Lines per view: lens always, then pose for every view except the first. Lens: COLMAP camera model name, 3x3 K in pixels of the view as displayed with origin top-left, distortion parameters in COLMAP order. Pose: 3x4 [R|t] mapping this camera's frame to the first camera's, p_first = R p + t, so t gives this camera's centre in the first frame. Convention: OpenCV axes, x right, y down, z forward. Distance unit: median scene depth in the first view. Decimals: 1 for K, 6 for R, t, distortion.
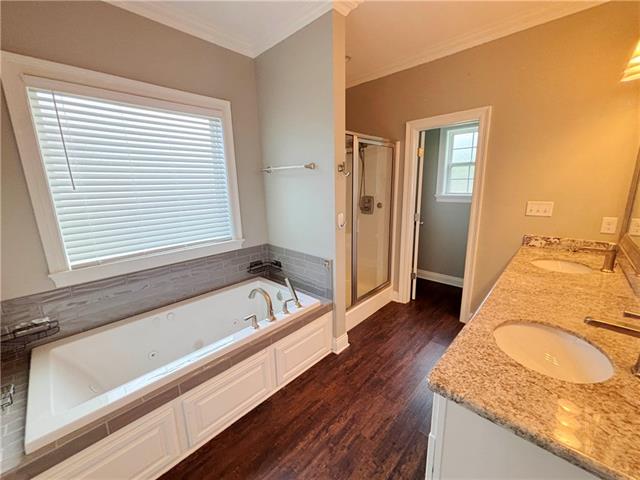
lens RADIAL K [[258.1, 0, 314.8], [0, 258.1, 240.2], [0, 0, 1]] dist [0.001804, -0.000843]
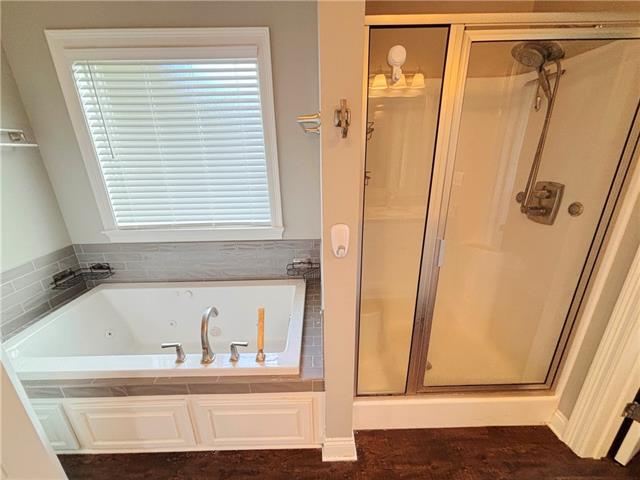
lens RADIAL K [[258.1, 0, 321.8], [0, 258.1, 239.3], [0, 0, 1]] dist [0.001804, -0.000843]
pose [[0.702492, 0.238647, -0.670487, 0.343052], [-0.149303, 0.970556, 0.189021, -0.142400], [0.695855, -0.032680, 0.717439, 0.577977]]
